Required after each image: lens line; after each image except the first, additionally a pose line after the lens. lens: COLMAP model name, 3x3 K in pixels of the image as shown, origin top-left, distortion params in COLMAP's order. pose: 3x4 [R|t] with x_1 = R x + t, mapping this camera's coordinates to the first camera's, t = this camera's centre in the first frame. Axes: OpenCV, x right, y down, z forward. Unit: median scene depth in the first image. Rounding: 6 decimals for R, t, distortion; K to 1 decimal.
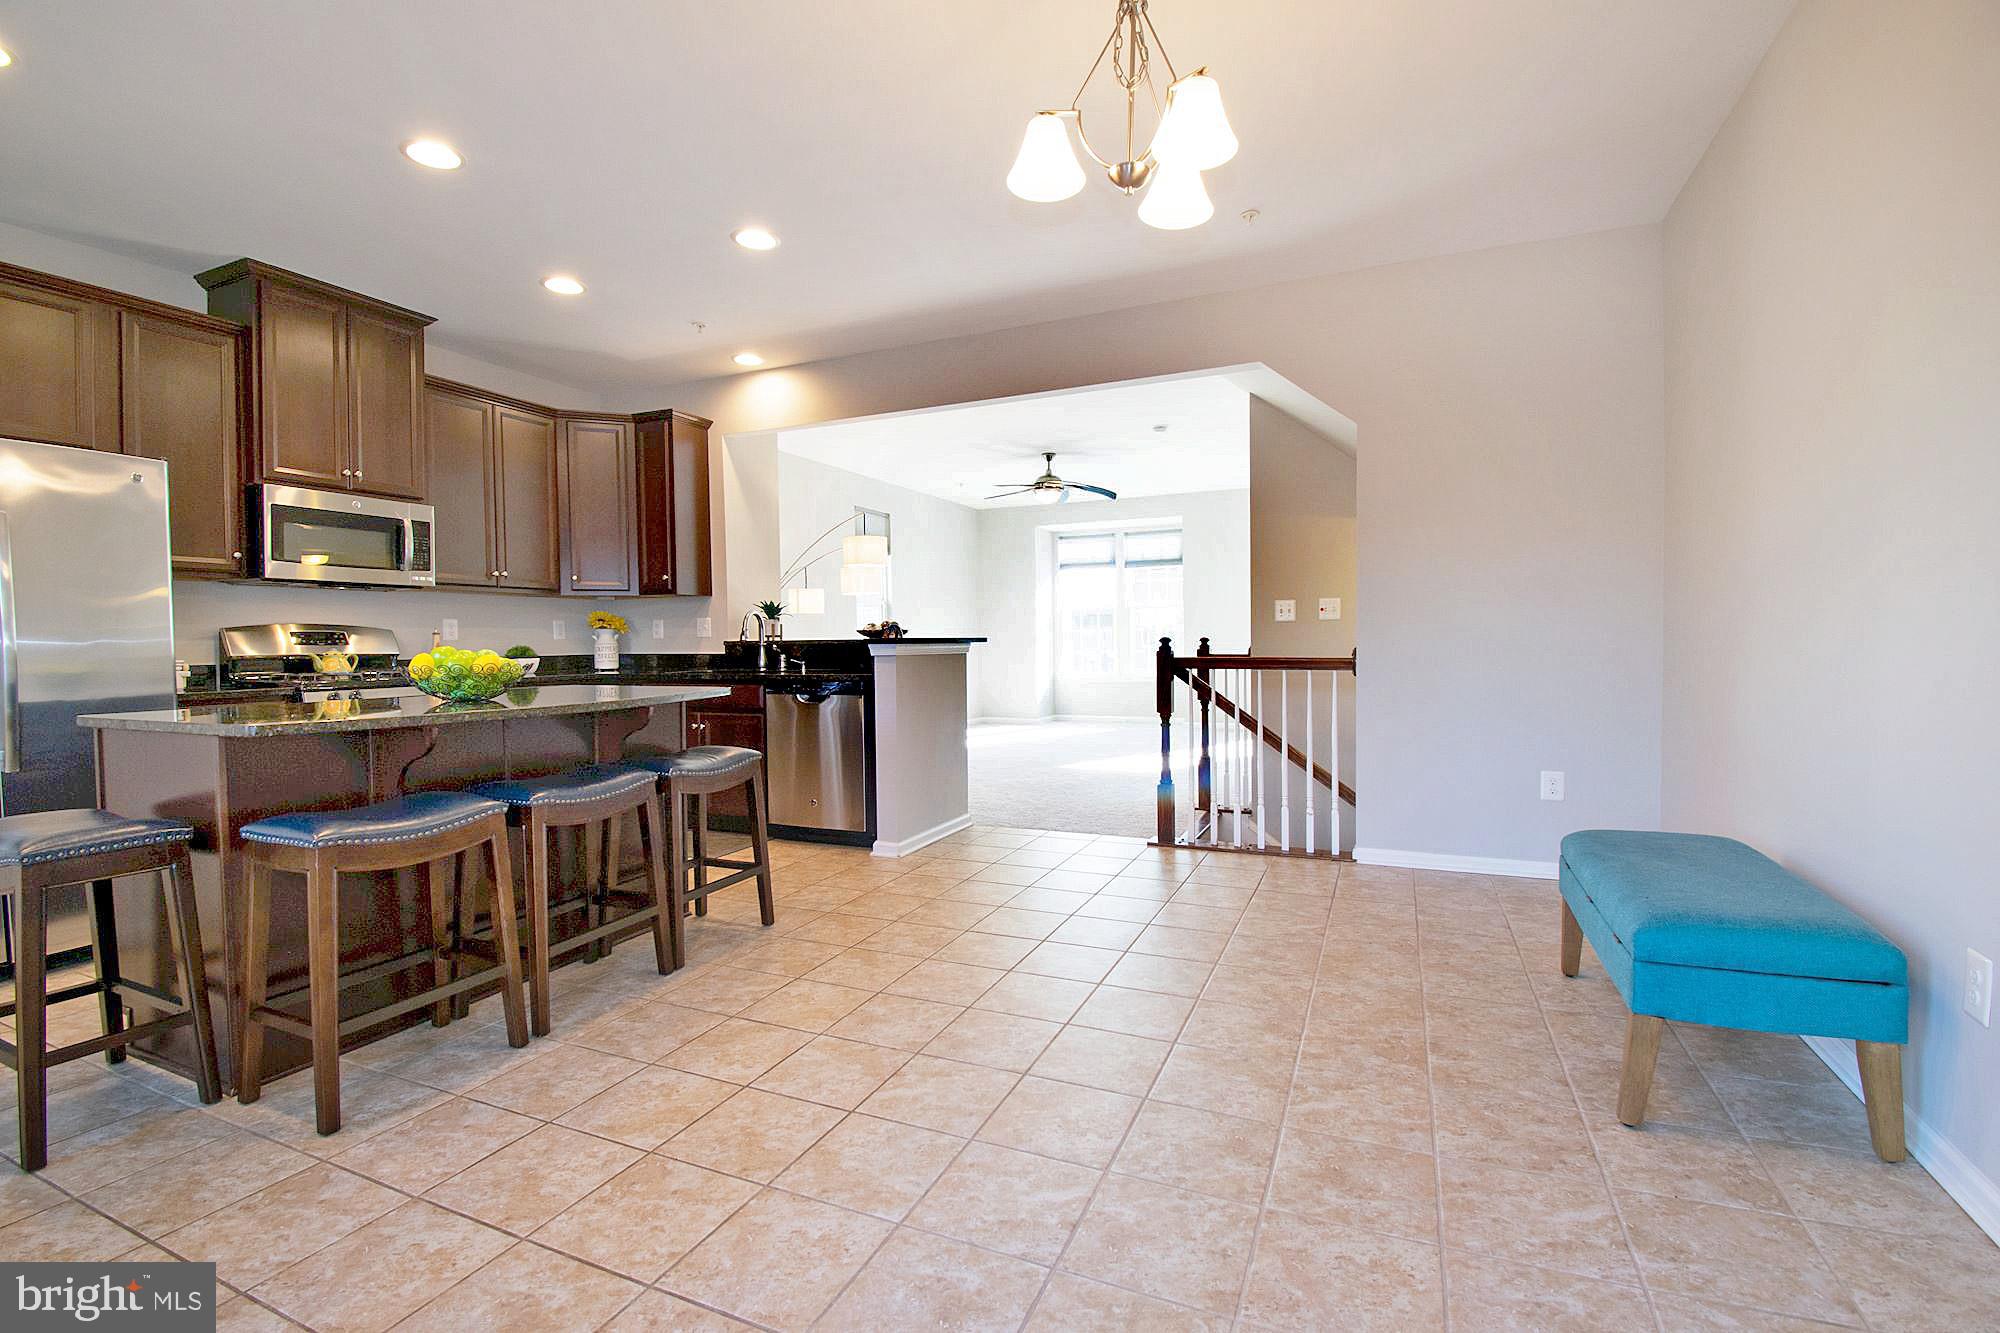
lens RADIAL K [[888.0, 0, 1000.0], [0, 888.0, 666.5], [0, 0, 1]] dist [0.021013, -0.026794]
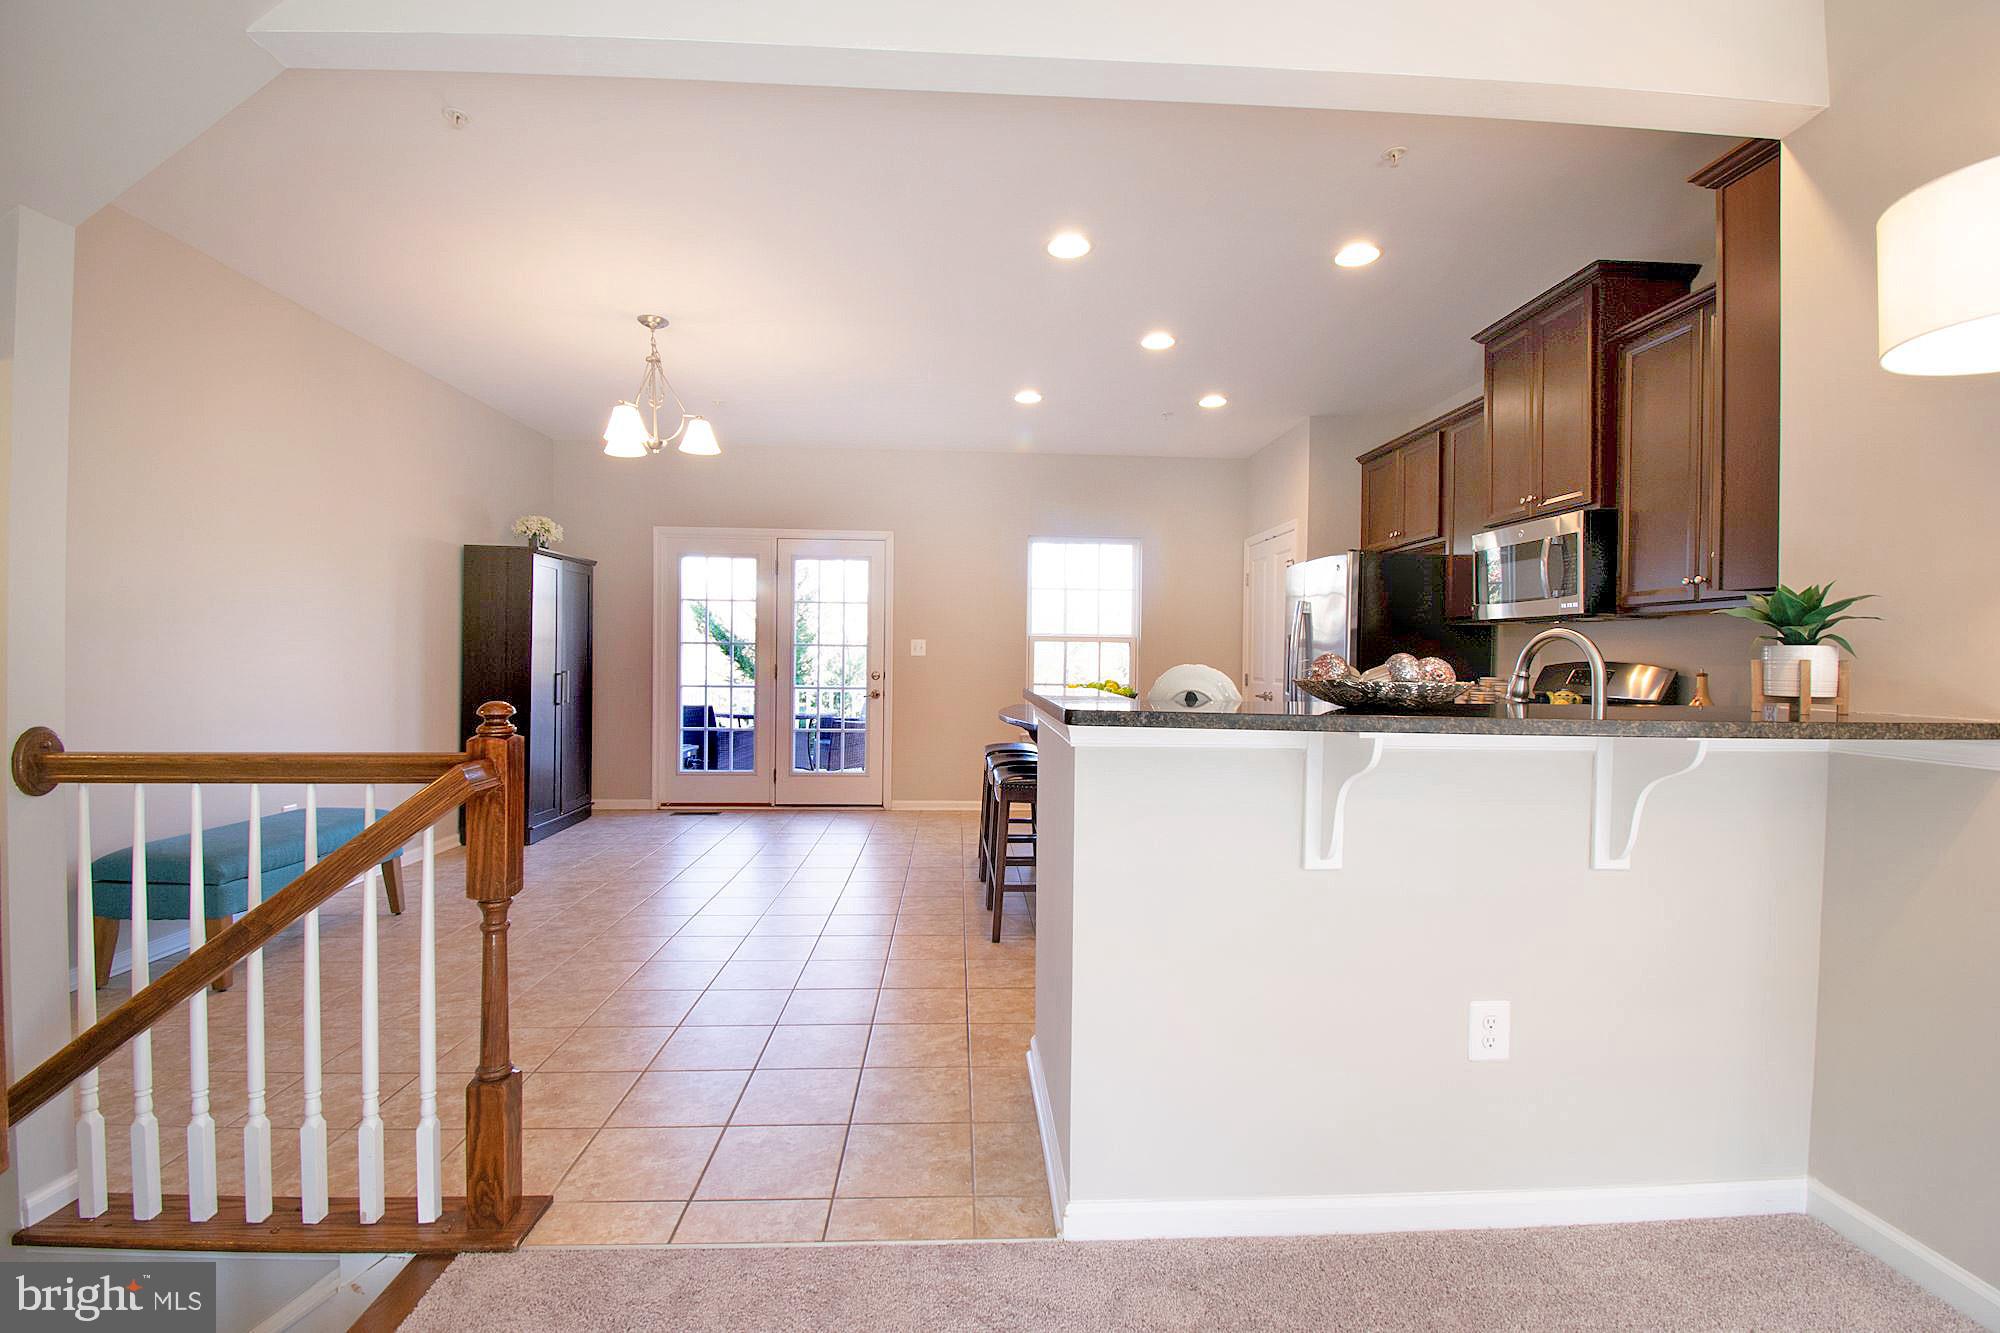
lens RADIAL K [[888.0, 0, 1000.0], [0, 888.0, 666.5], [0, 0, 1]] dist [0.021013, -0.026794]
pose [[-0.894078, 0.005743, -0.447874, 0.187595], [-0.014584, 0.999014, 0.041925, -0.078408], [0.447673, 0.044016, -0.893113, 1.667787]]
